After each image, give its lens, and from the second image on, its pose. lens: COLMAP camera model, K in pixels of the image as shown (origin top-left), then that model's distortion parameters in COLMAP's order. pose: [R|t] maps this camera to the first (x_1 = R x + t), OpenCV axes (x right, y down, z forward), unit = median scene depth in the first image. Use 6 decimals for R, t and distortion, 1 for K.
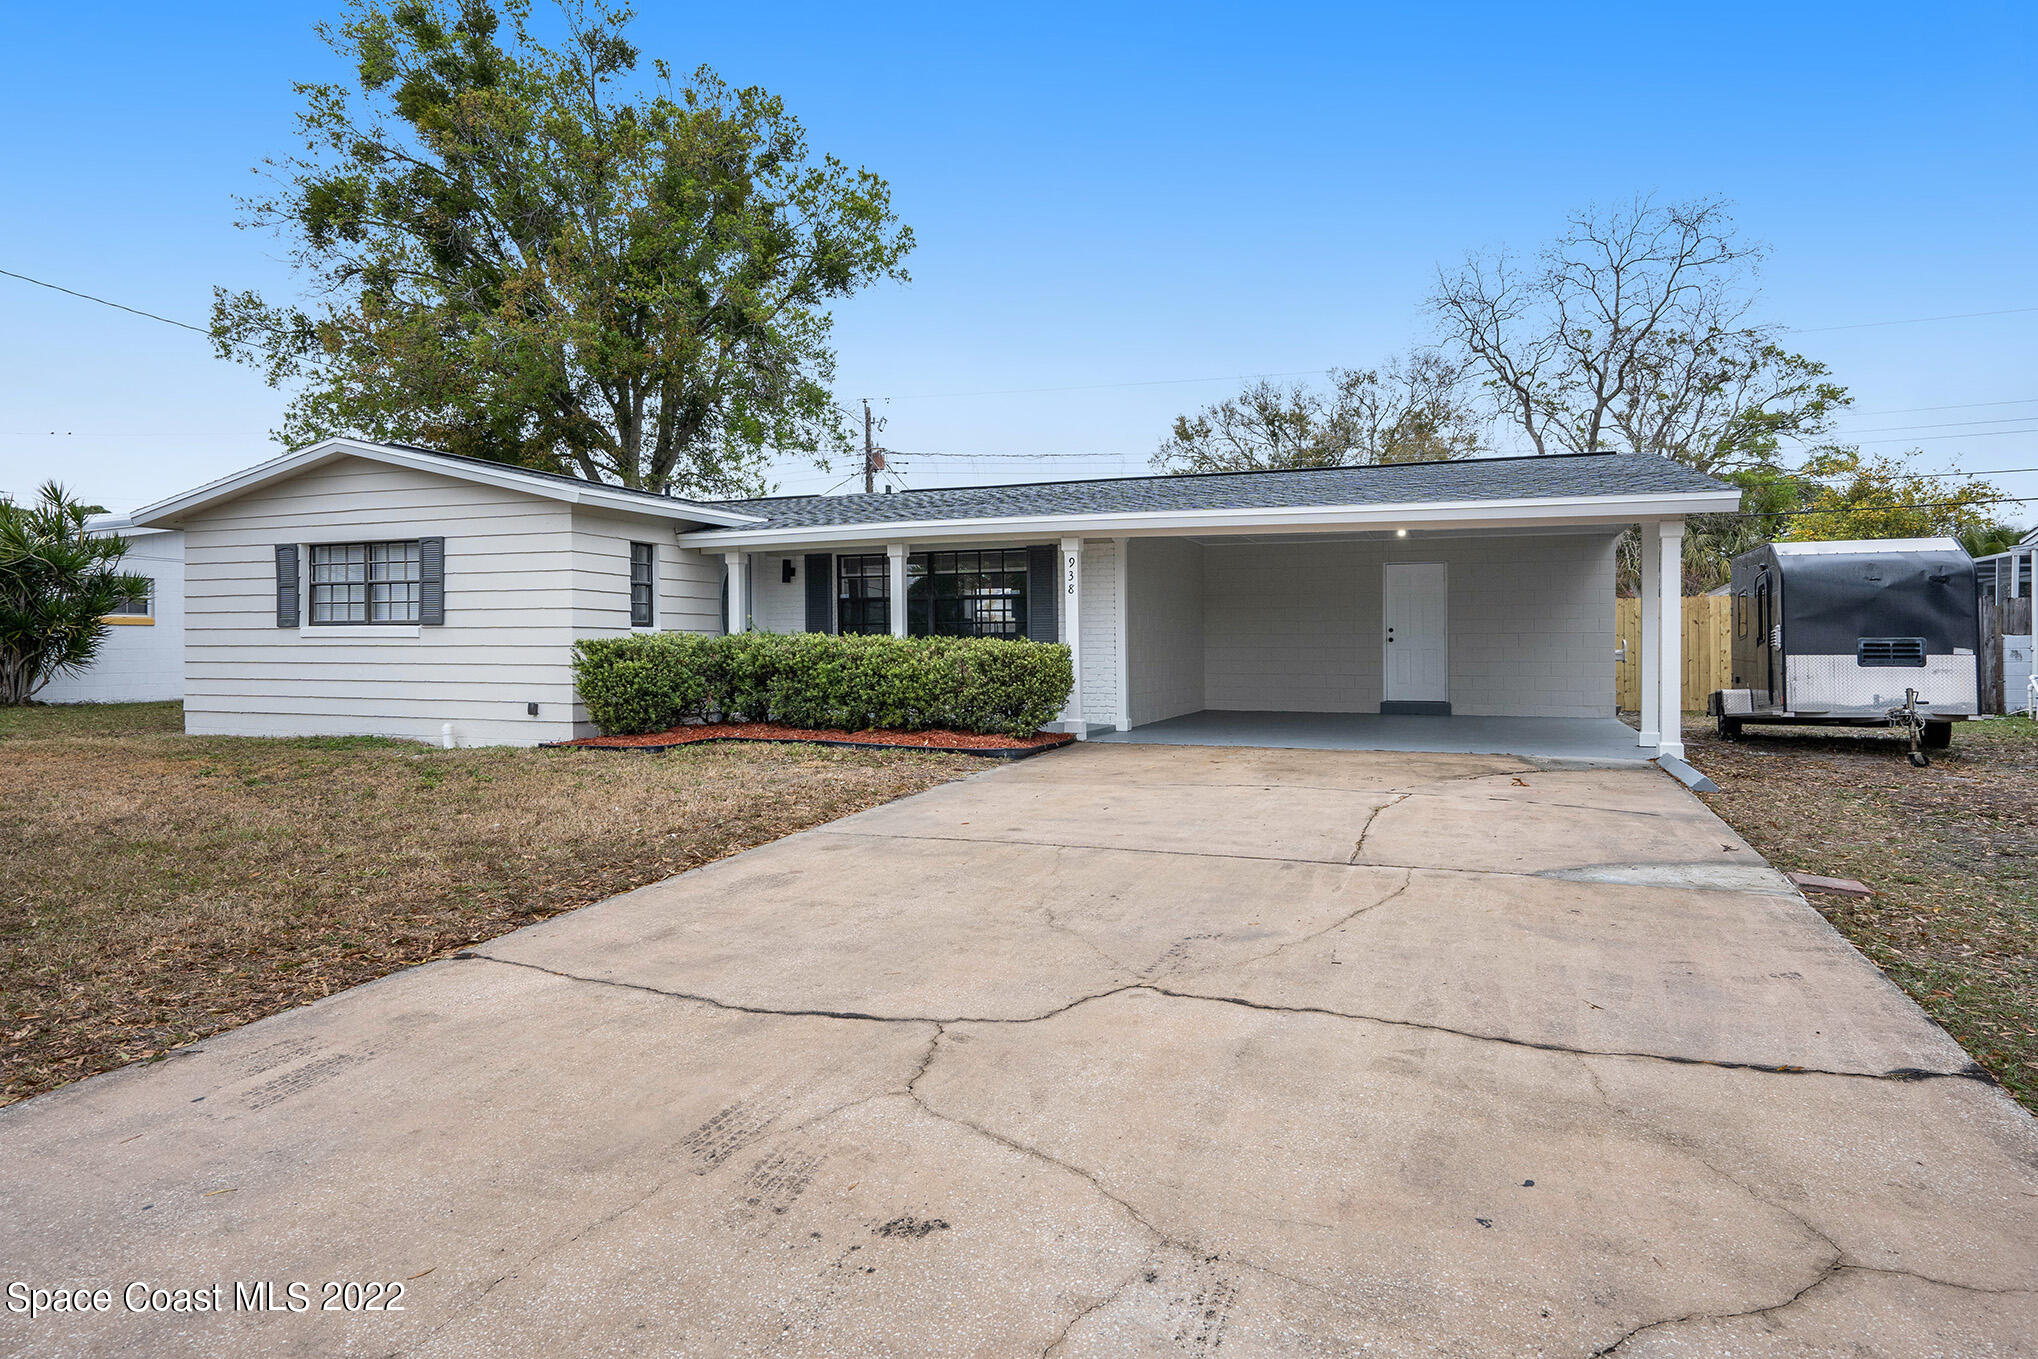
lens RADIAL K [[1161.1, 0, 1016.9], [0, 1161.1, 681.1], [0, 0, 1]] dist [0.000609, 0.000335]
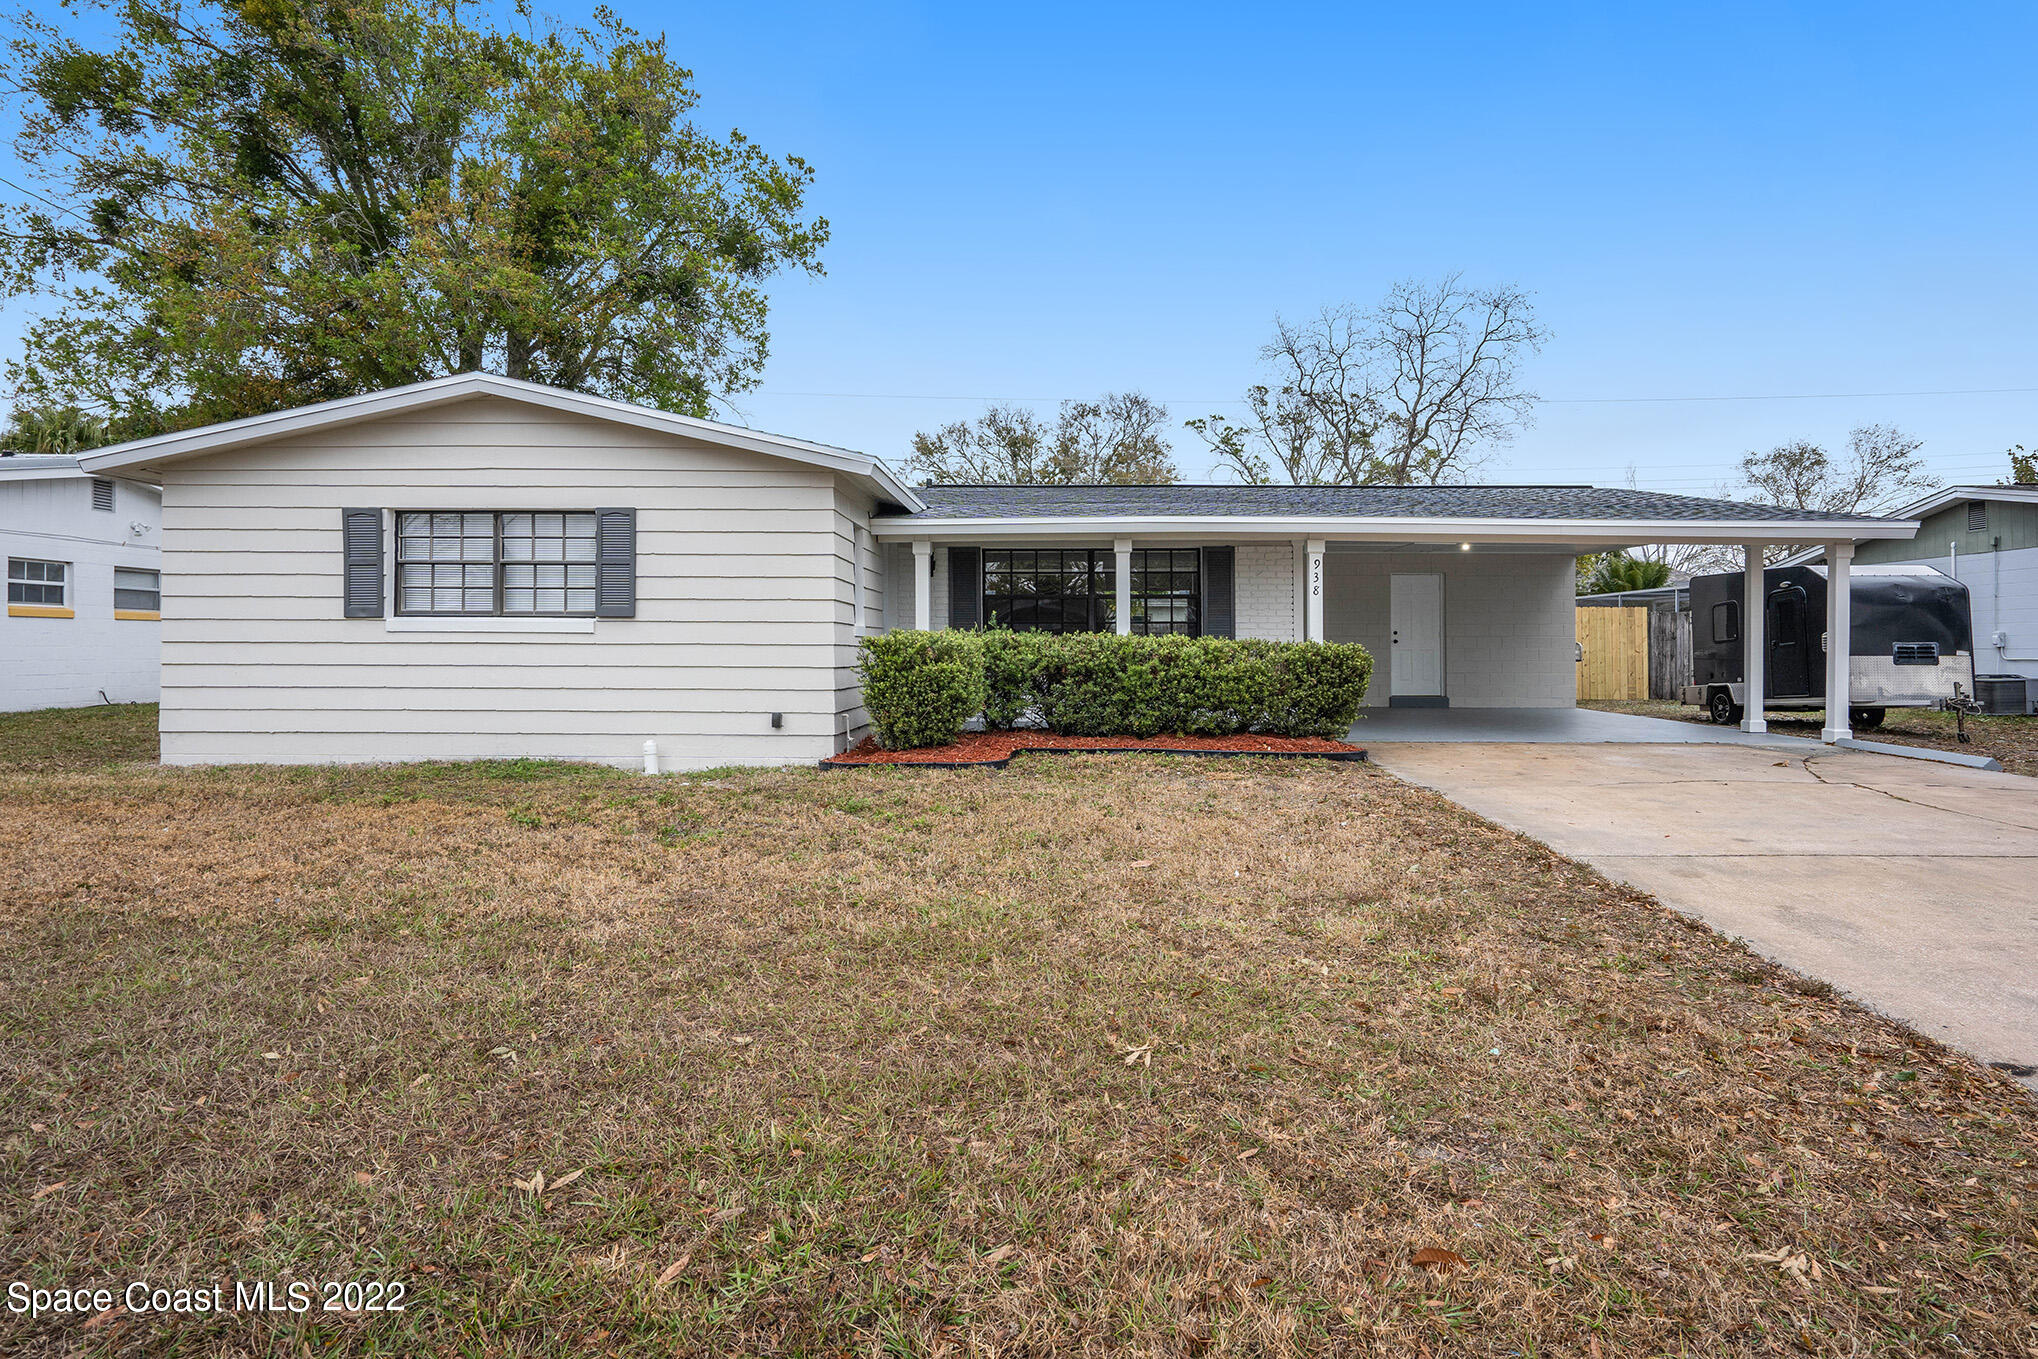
lens RADIAL K [[1049.0, 0, 1022.1], [0, 1049.0, 662.6], [0, 0, 1]] dist [0.000178, 0.001518]
pose [[0.936852, -0.002159, 0.349719, -0.464411], [0.006654, 0.999910, -0.011652, -0.006810], [-0.349662, 0.013244, 0.936782, 0.214139]]
